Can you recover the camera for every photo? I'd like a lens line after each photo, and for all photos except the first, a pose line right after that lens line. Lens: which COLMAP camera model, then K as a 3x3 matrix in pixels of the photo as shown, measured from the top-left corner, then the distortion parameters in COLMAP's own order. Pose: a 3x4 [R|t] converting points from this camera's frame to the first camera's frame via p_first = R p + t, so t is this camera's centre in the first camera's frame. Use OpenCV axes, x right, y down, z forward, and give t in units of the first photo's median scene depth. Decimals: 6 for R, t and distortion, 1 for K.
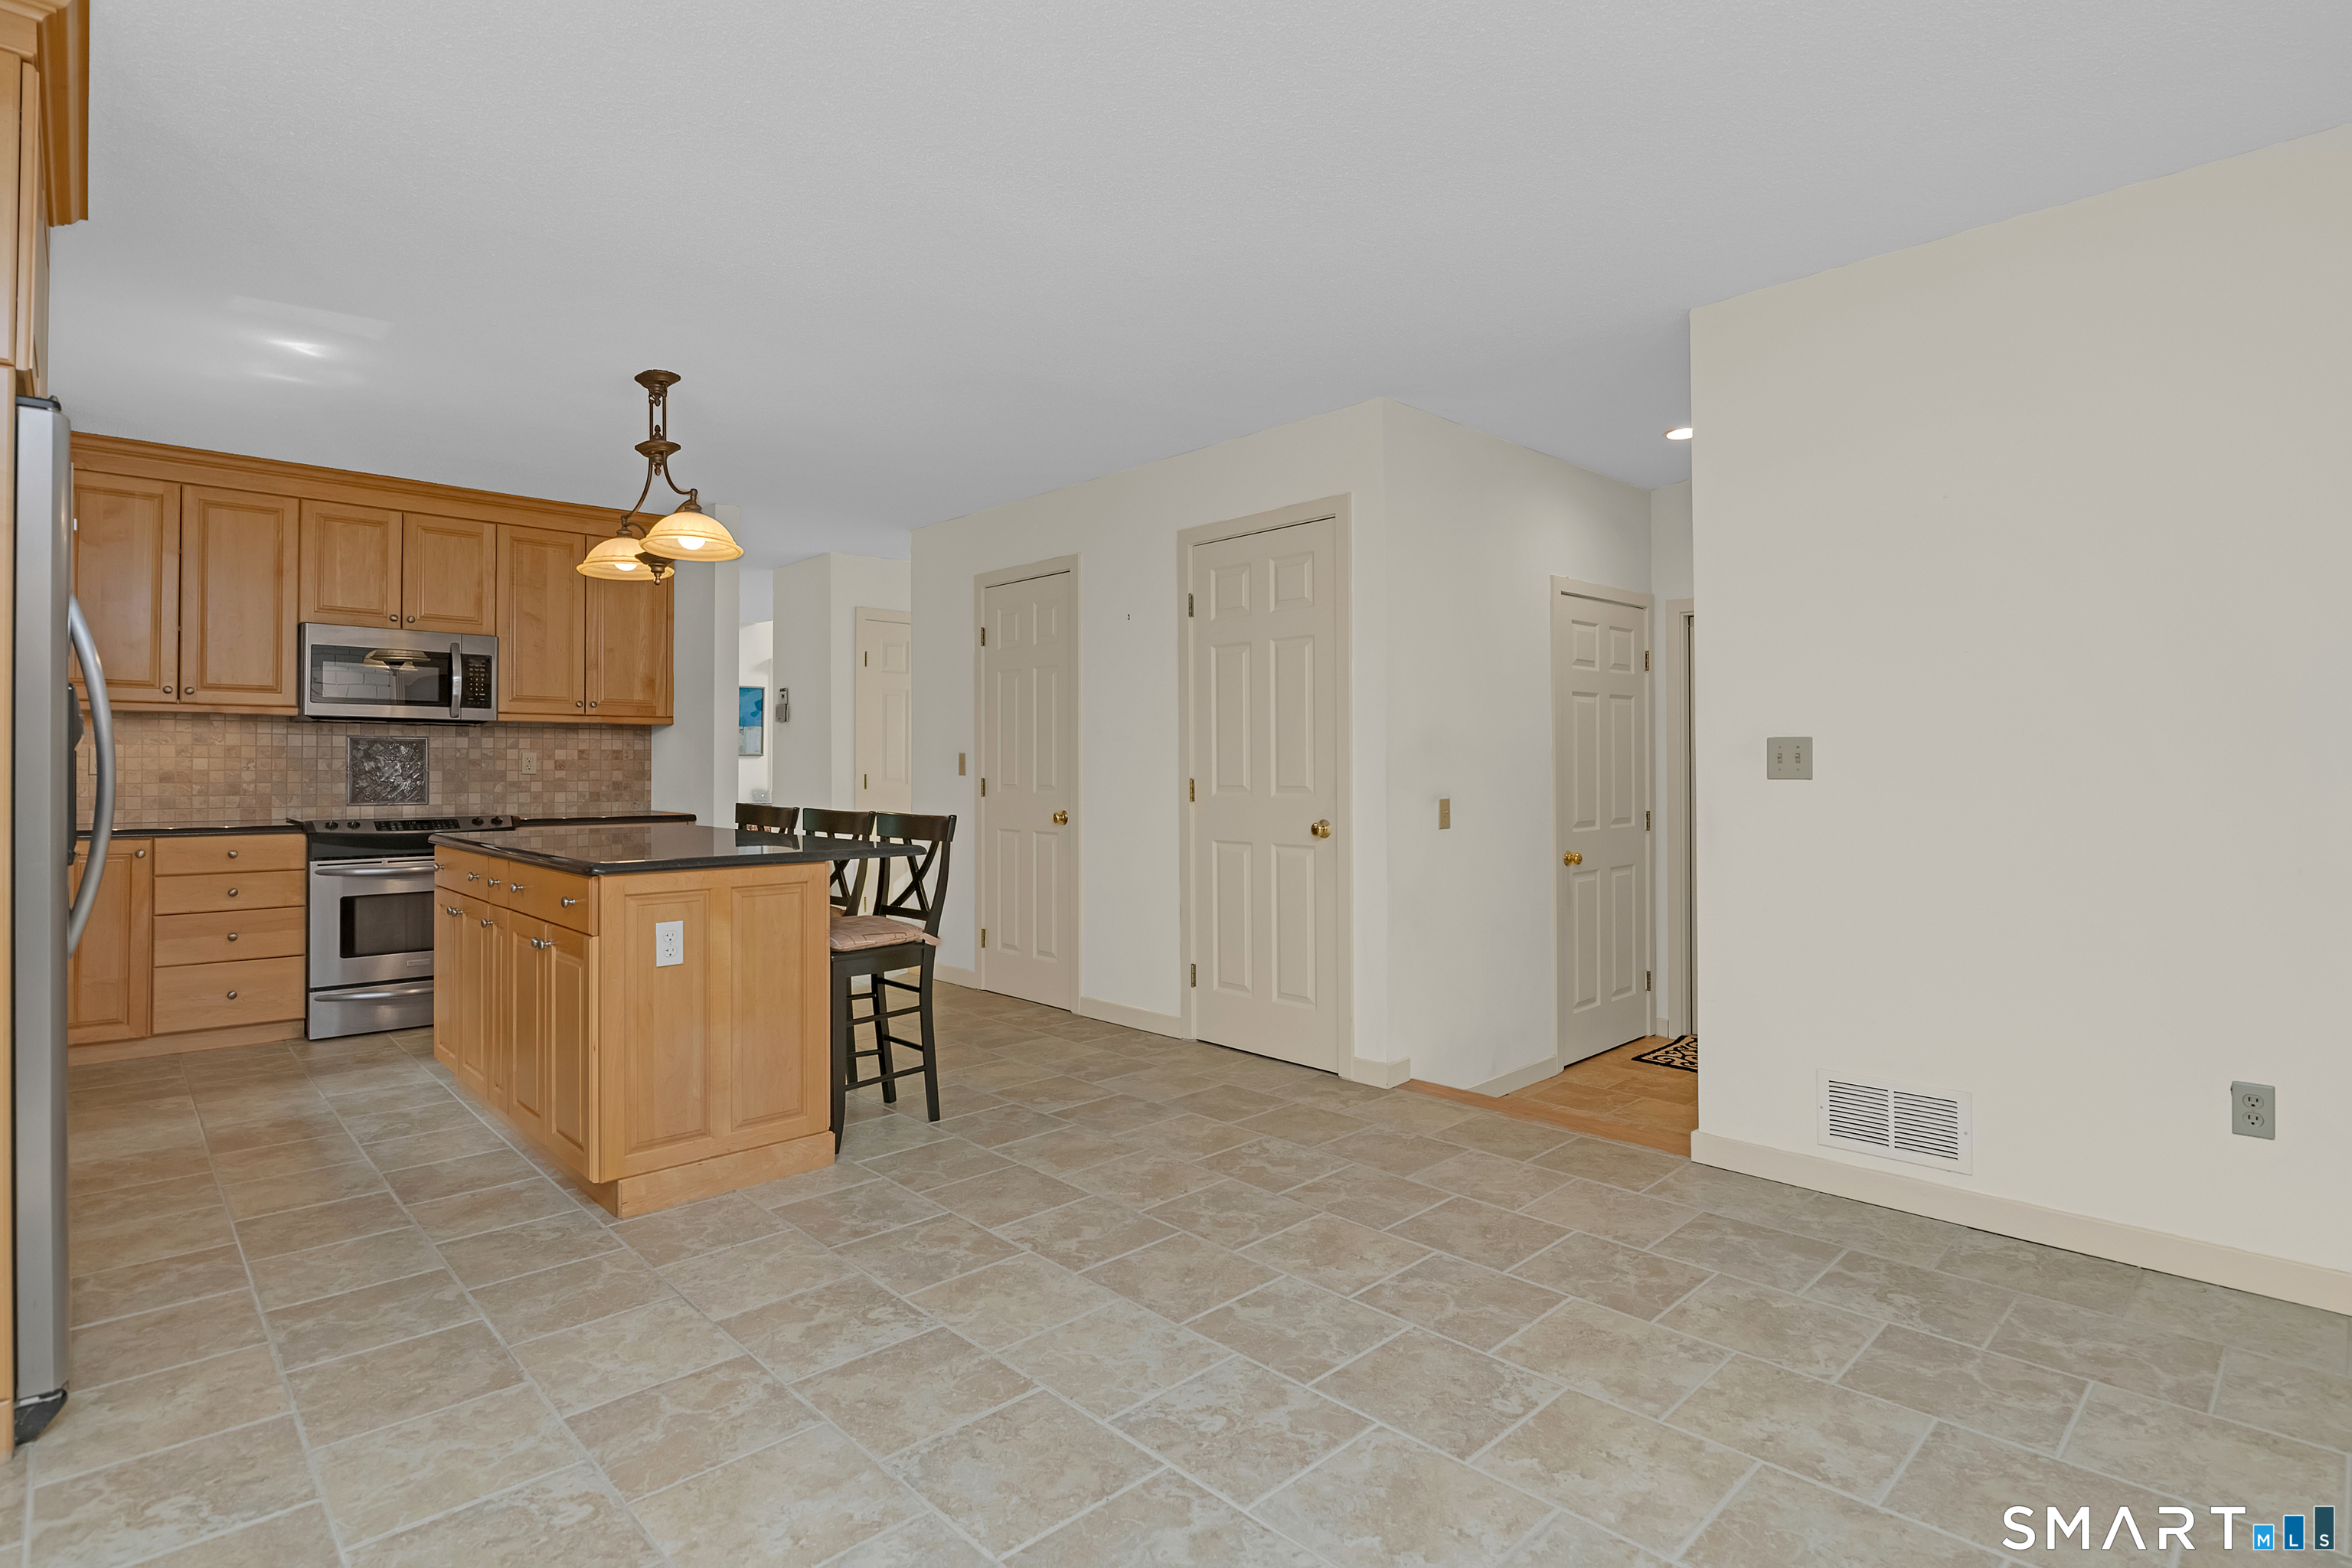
lens RADIAL K [[1168.0, 0, 1198.3], [0, 1168.0, 769.2], [0, 0, 1]] dist [-0.004578, -0.001032]
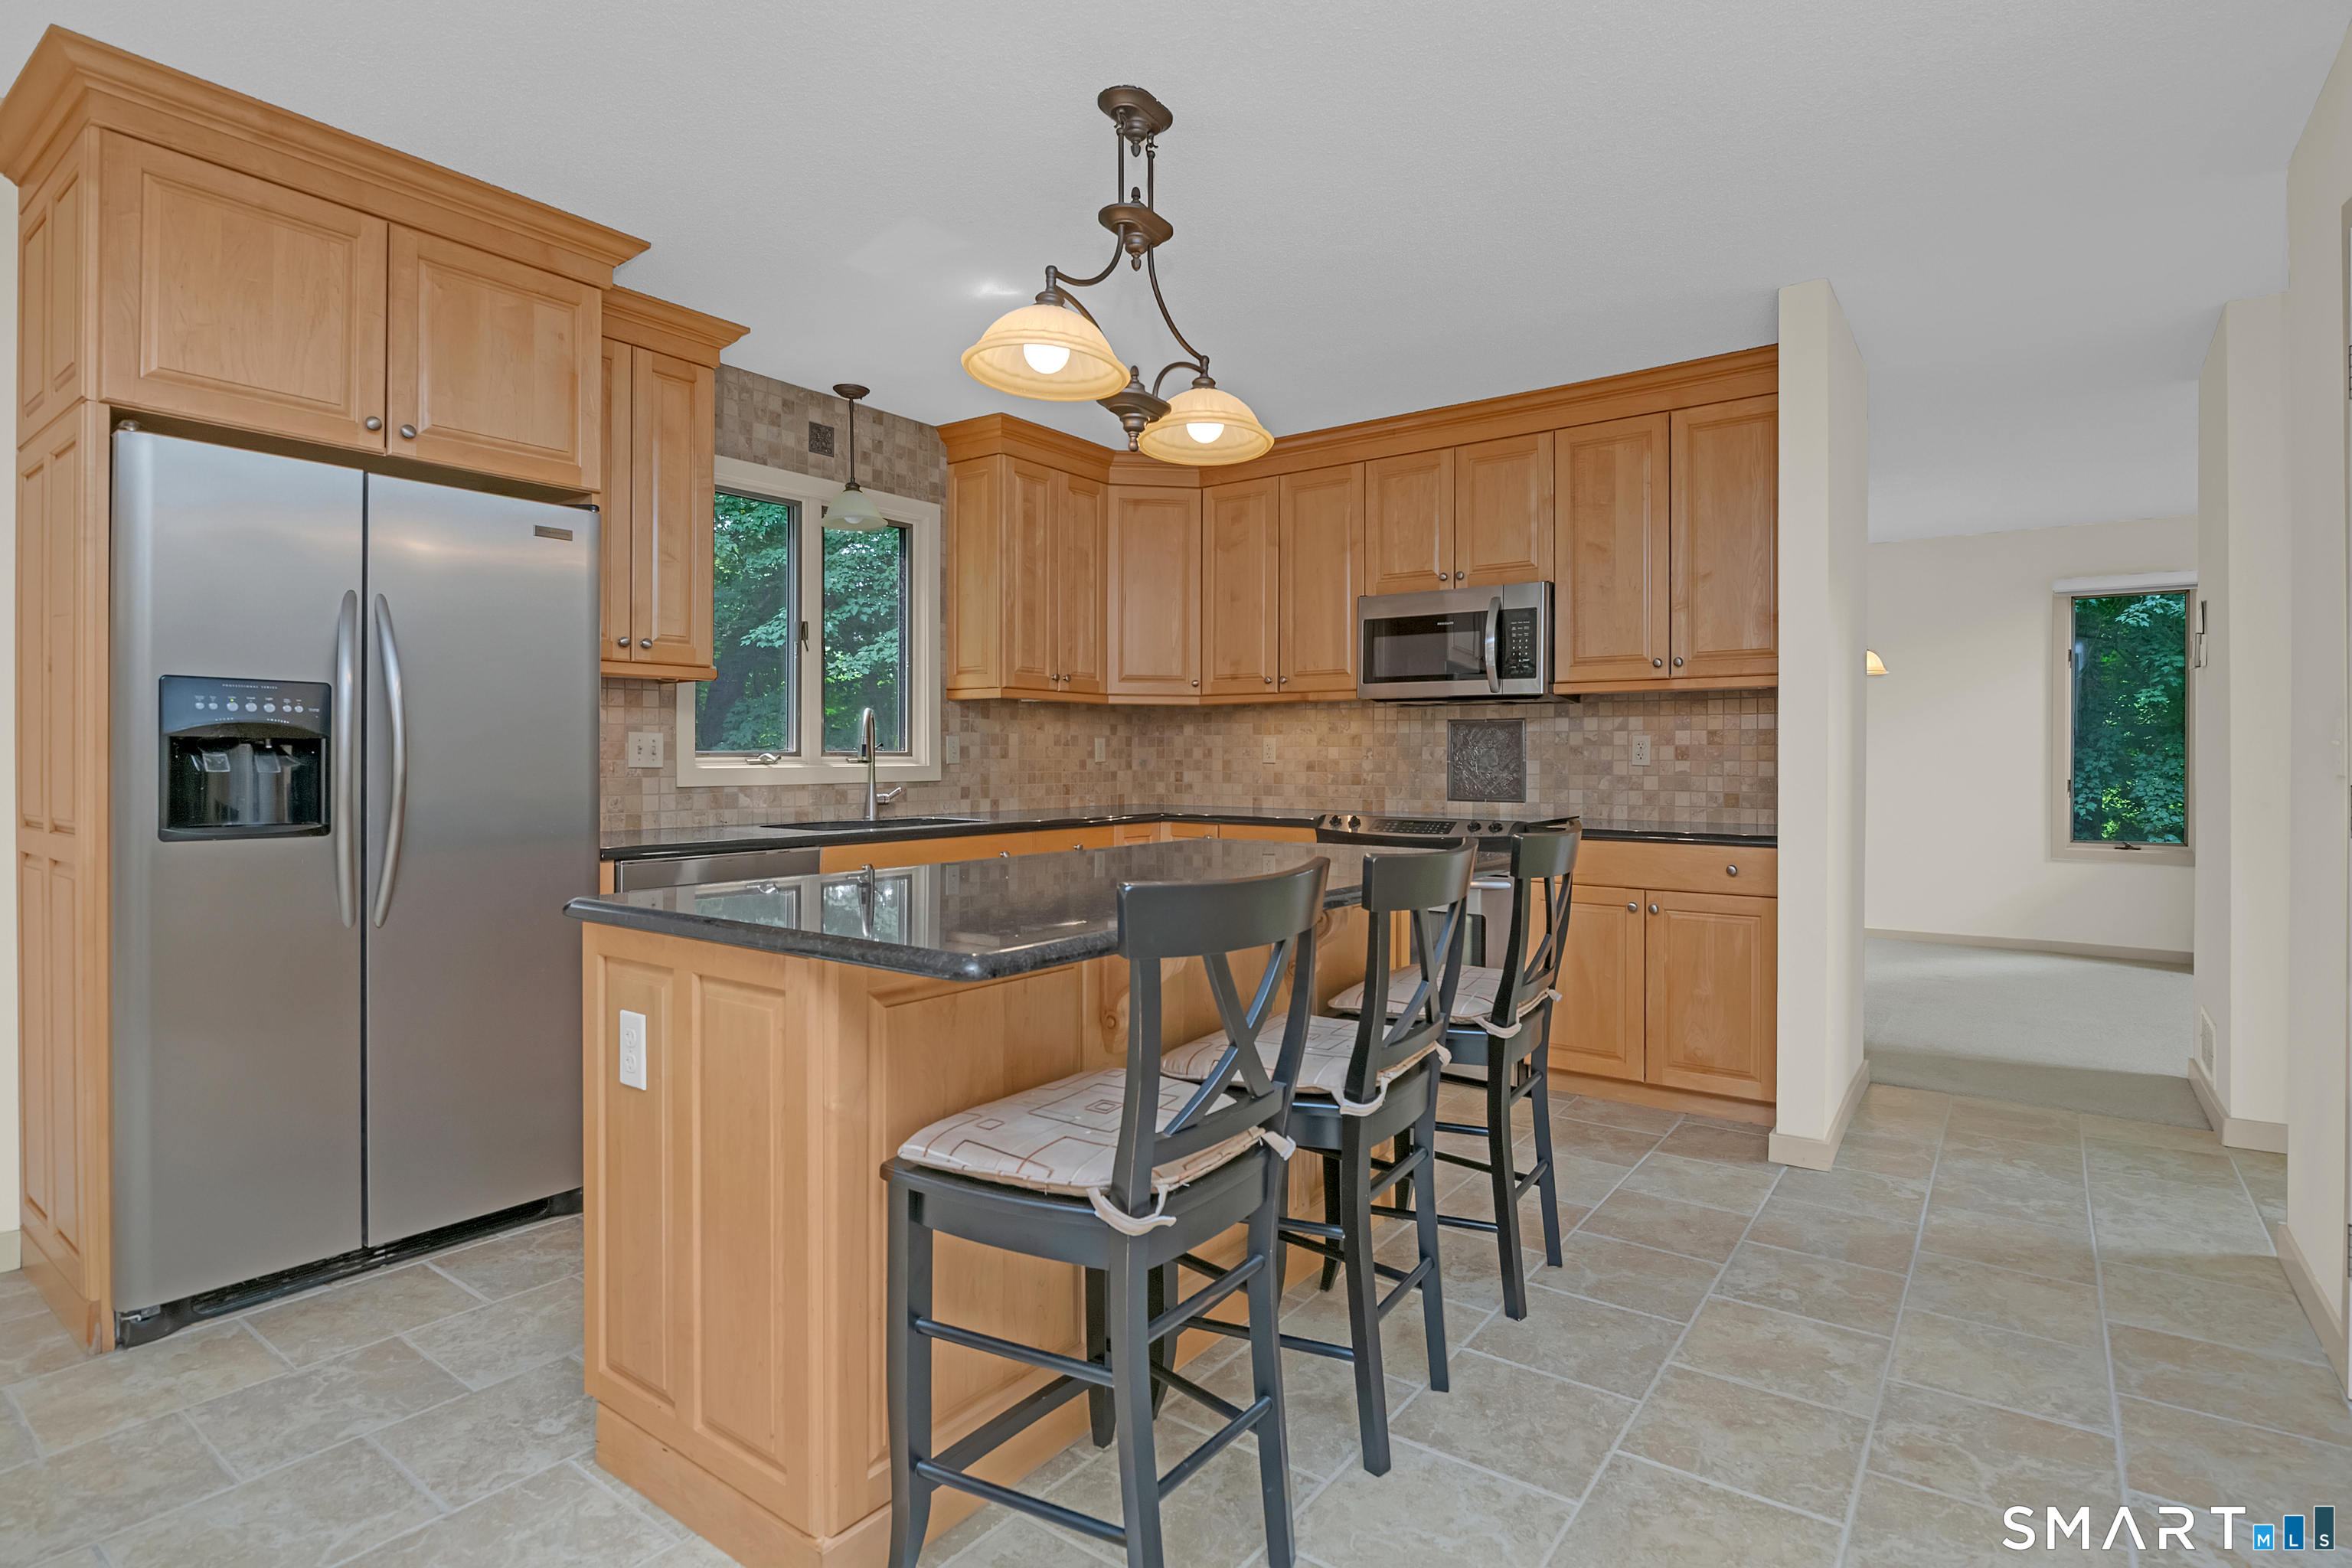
lens RADIAL K [[1168.0, 0, 1174.5], [0, 1168.0, 762.8], [0, 0, 1]] dist [-0.004578, -0.001032]
pose [[0.163674, 0.005612, -0.986499, 0.108254], [-0.001662, 0.999984, 0.005413, -0.001205], [0.986513, 0.000753, 0.163680, 0.701736]]
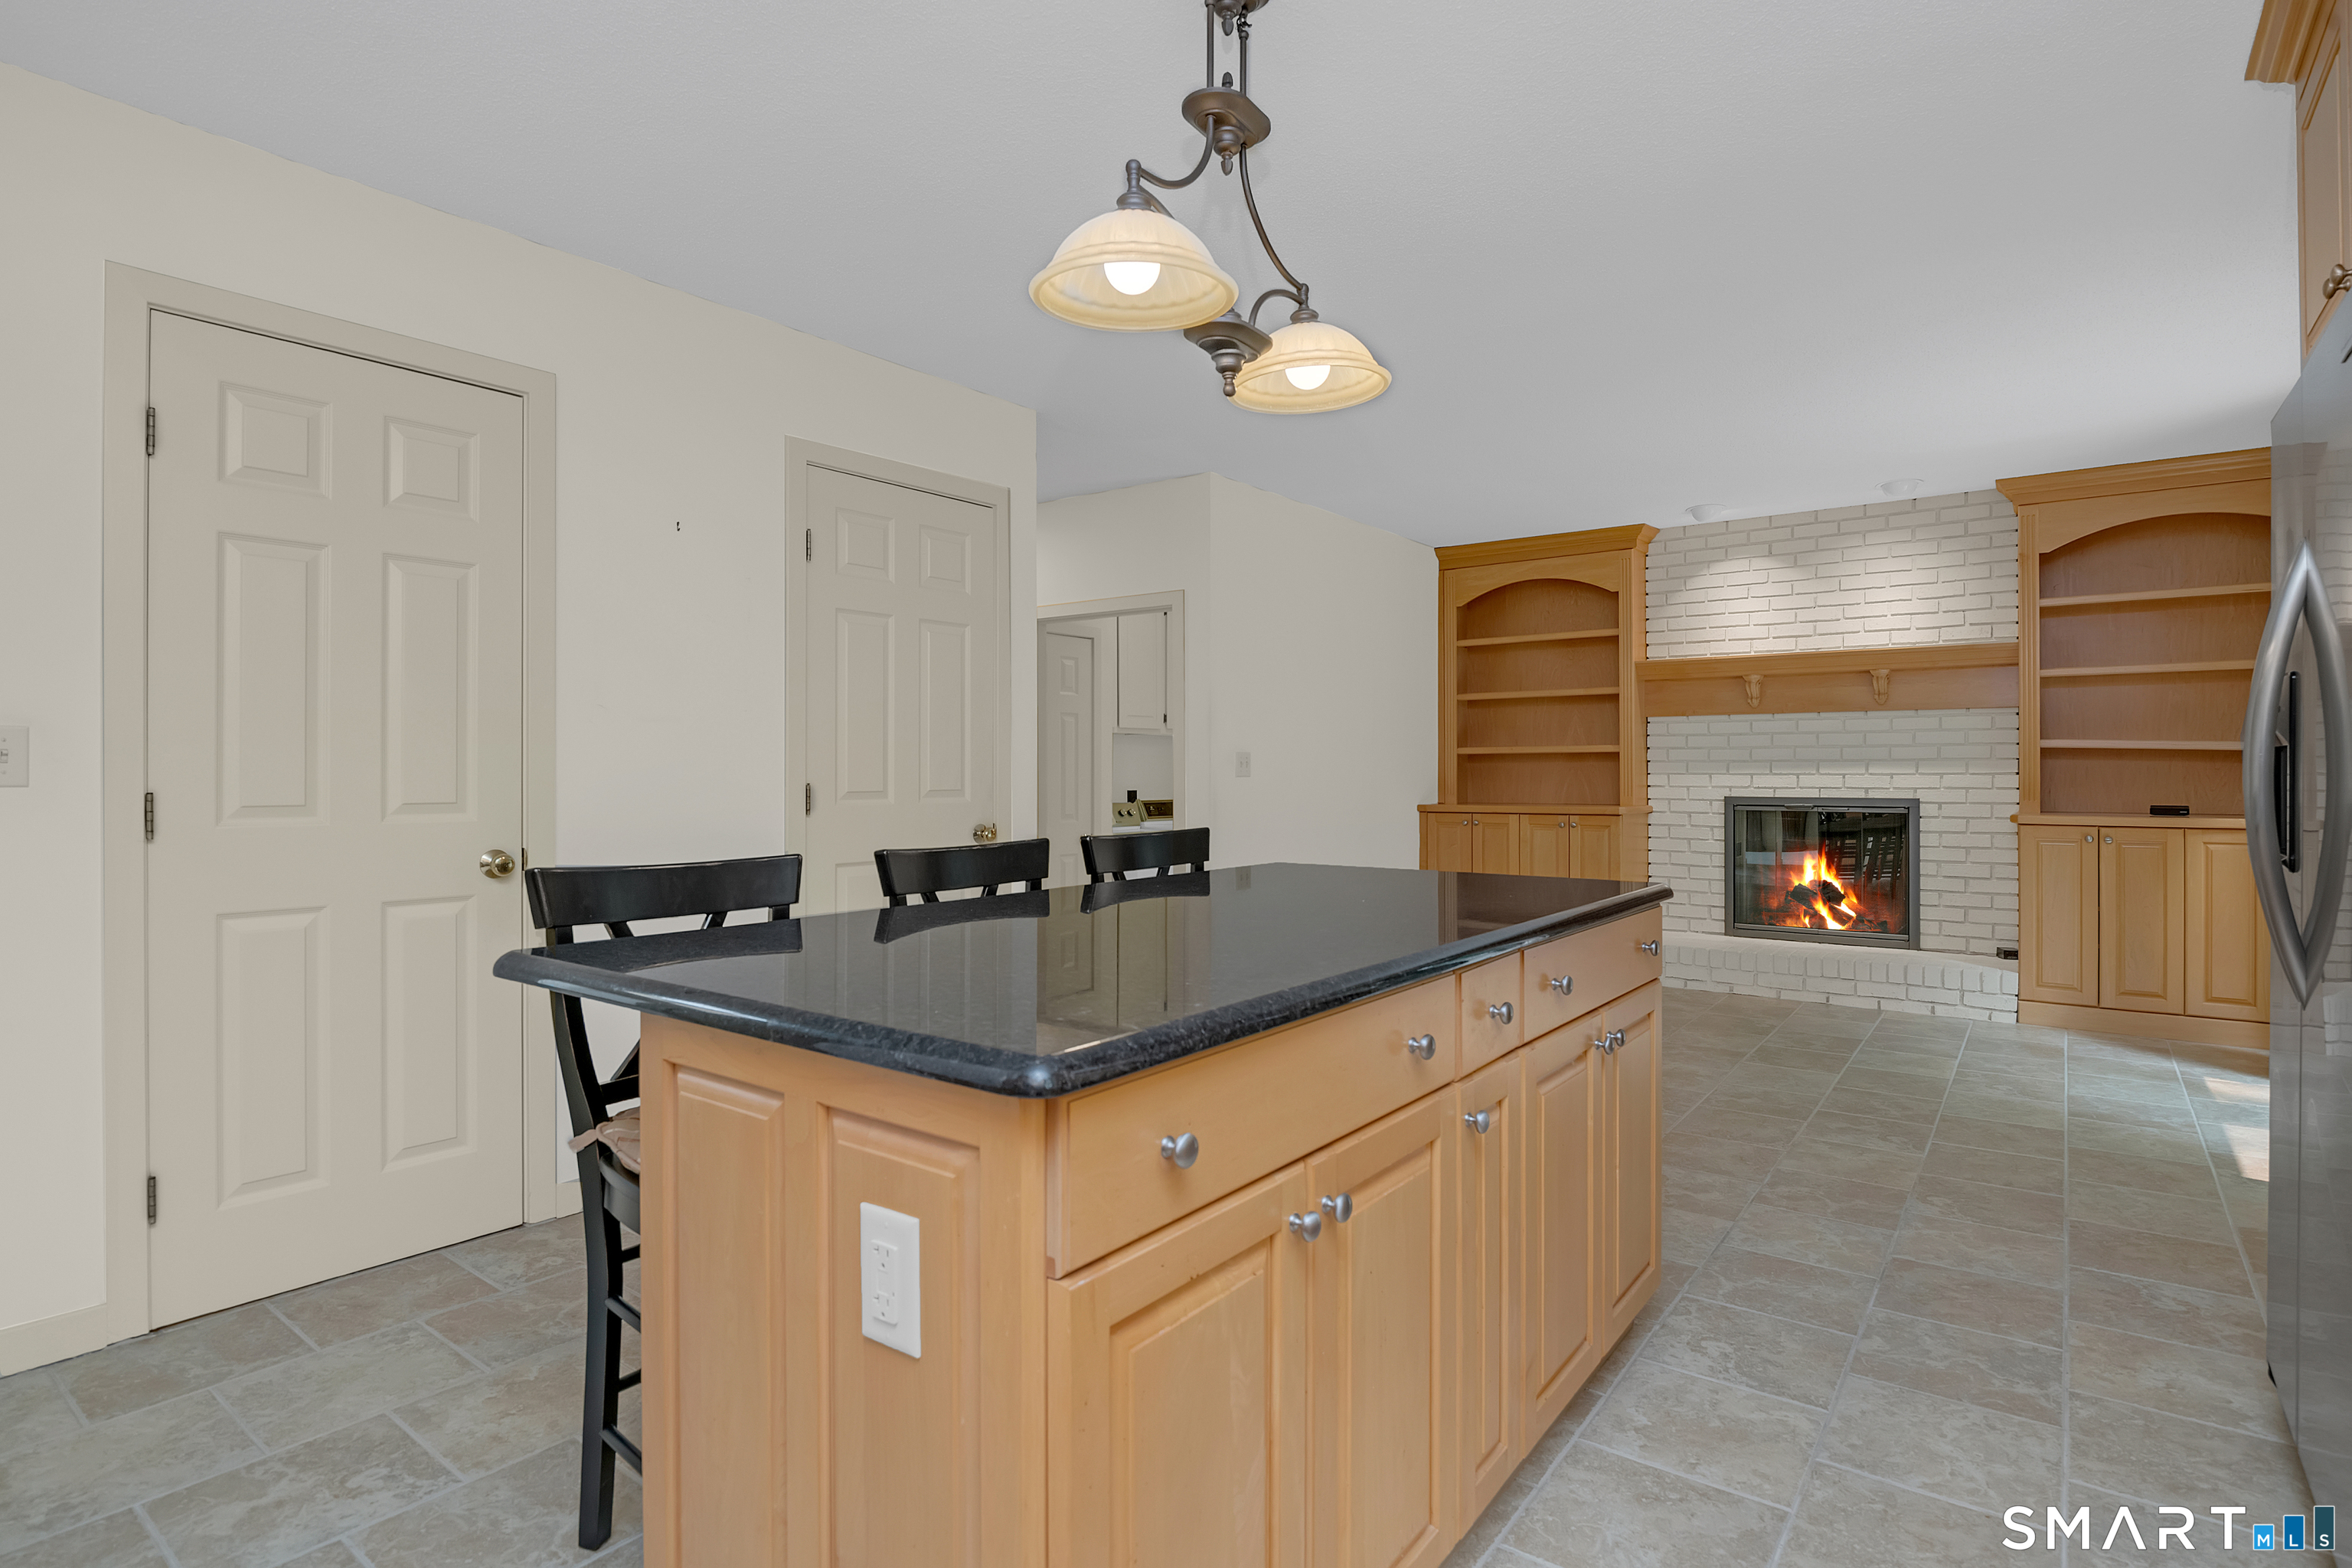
lens RADIAL K [[1168.0, 0, 1201.2], [0, 1168.0, 778.3], [0, 0, 1]] dist [-0.004578, -0.001032]
pose [[-0.165775, 0.000327, 0.986164, -0.722152], [0.002656, 0.999996, 0.000115, 0.003998], [-0.986160, 0.002639, -0.165775, 0.828572]]
